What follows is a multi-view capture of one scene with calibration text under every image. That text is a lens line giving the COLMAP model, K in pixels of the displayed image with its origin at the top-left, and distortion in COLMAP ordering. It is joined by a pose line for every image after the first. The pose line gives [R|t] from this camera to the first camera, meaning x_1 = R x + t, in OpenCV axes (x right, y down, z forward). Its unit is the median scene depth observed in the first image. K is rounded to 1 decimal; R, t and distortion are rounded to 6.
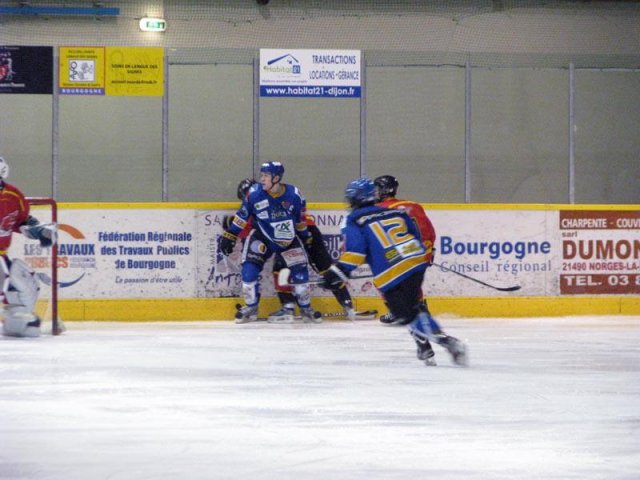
lens RADIAL K [[1100.7, 0, 320.0], [0, 1100.7, 240.0], [0, 0, 1]] dist [-0.044170, -0.058135]
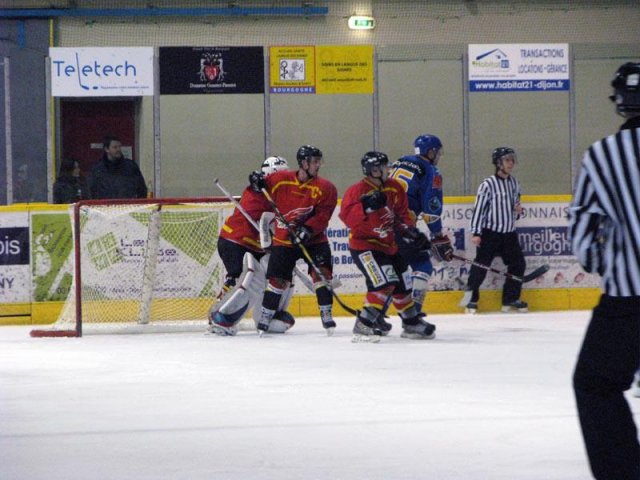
lens RADIAL K [[1100.7, 0, 320.0], [0, 1100.7, 240.0], [0, 0, 1]] dist [-0.044170, -0.058135]
pose [[0.999376, -0.019171, -0.029667, -0.164559], [0.019281, 0.999808, 0.003423, -0.000246], [0.029596, -0.003993, 0.999554, -0.013715]]
